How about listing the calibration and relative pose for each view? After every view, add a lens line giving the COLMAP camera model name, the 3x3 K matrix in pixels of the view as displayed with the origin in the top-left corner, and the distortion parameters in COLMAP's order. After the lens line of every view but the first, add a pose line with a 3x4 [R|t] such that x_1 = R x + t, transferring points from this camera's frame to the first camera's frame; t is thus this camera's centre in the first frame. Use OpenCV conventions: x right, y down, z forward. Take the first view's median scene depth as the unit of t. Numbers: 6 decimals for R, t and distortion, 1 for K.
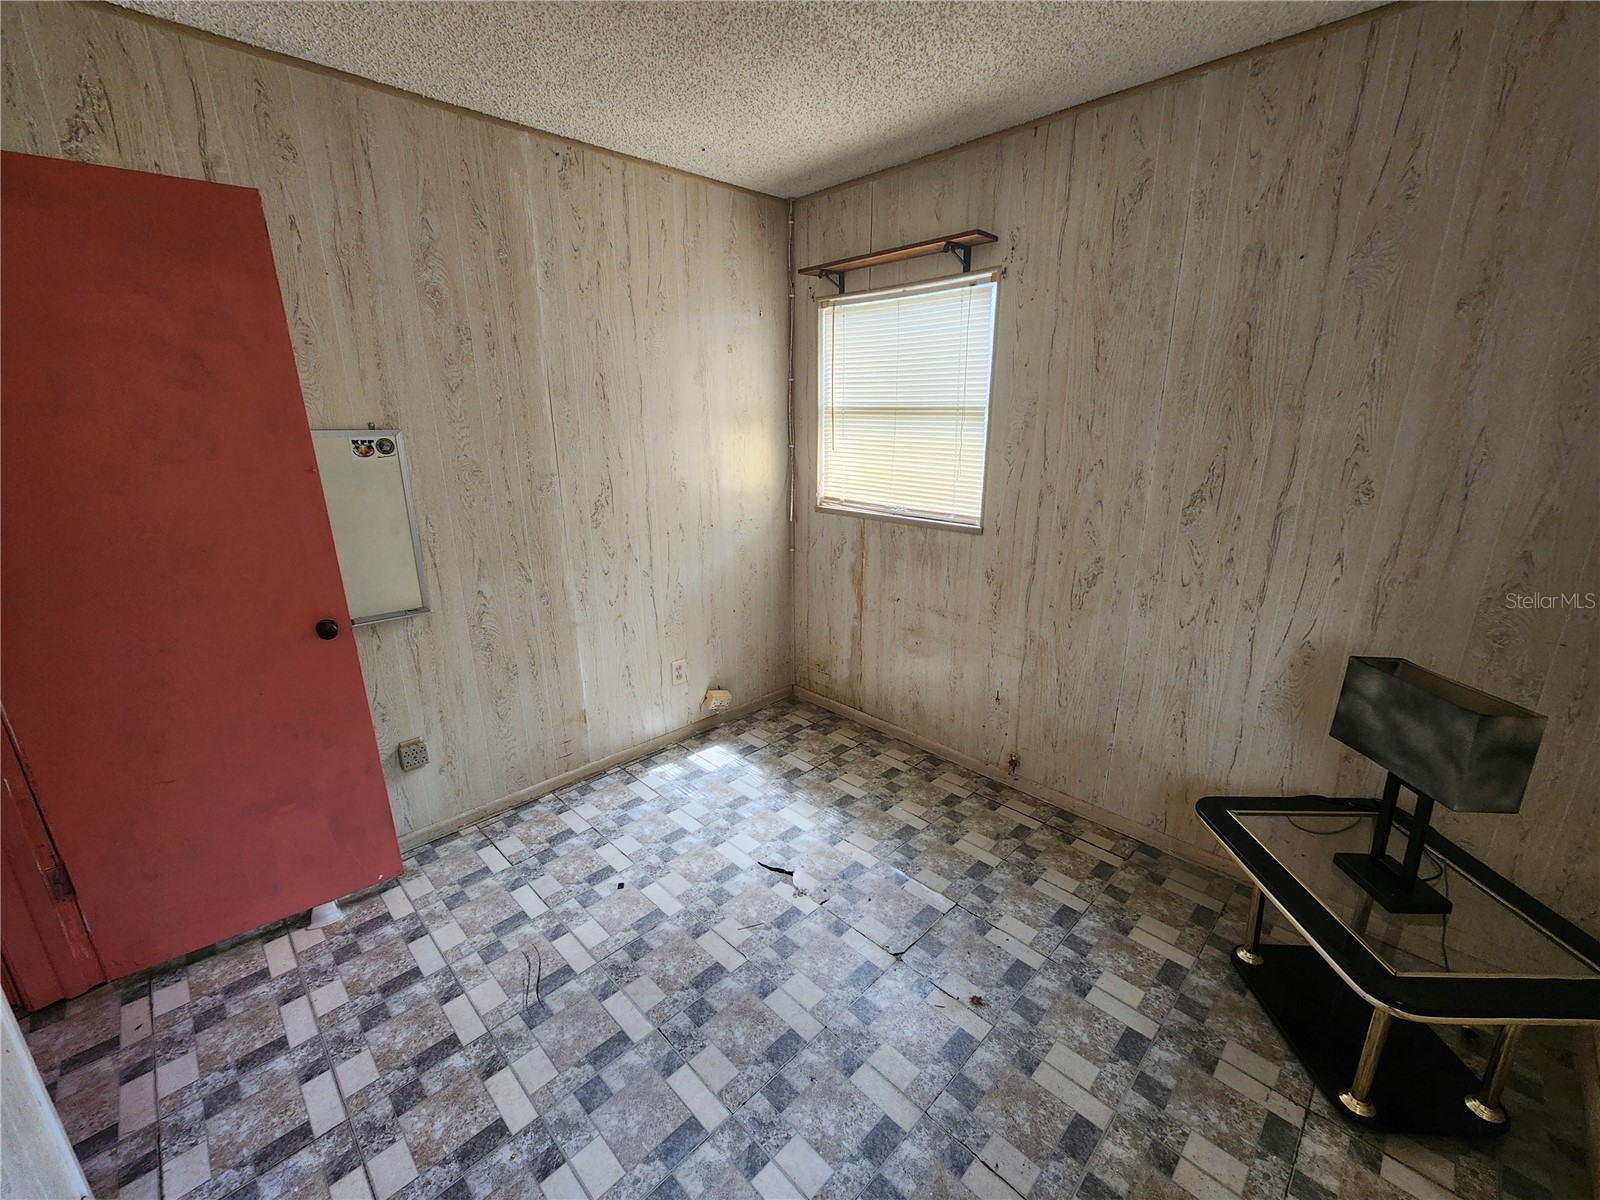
lens RADIAL K [[650.8, 0, 804.1], [0, 650.8, 604.0], [0, 0, 1]] dist [-0.001664, -0.000468]
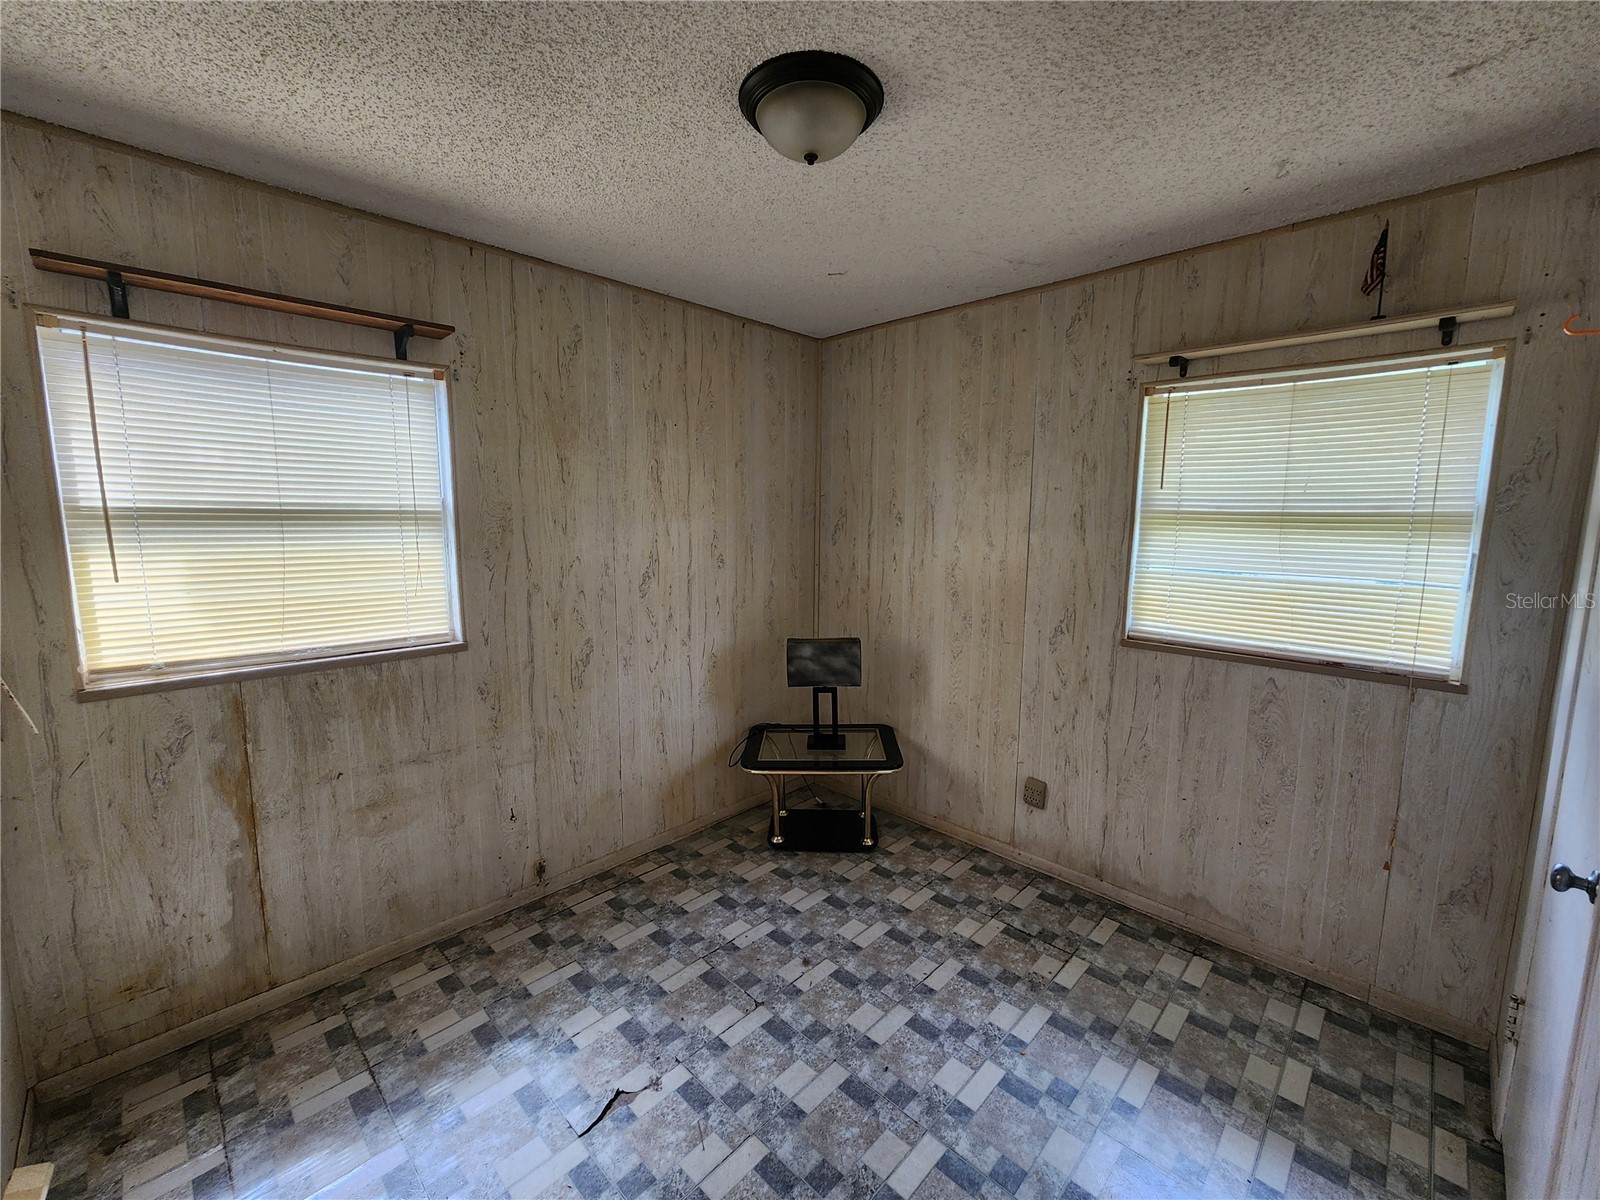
lens RADIAL K [[650.8, 0, 804.1], [0, 650.8, 604.0], [0, 0, 1]] dist [-0.001664, -0.000468]
pose [[-0.012303, -0.132789, 0.991068, -0.700375], [0.278126, 0.951577, 0.130950, -0.177712], [-0.960466, 0.277253, 0.025225, 0.594061]]
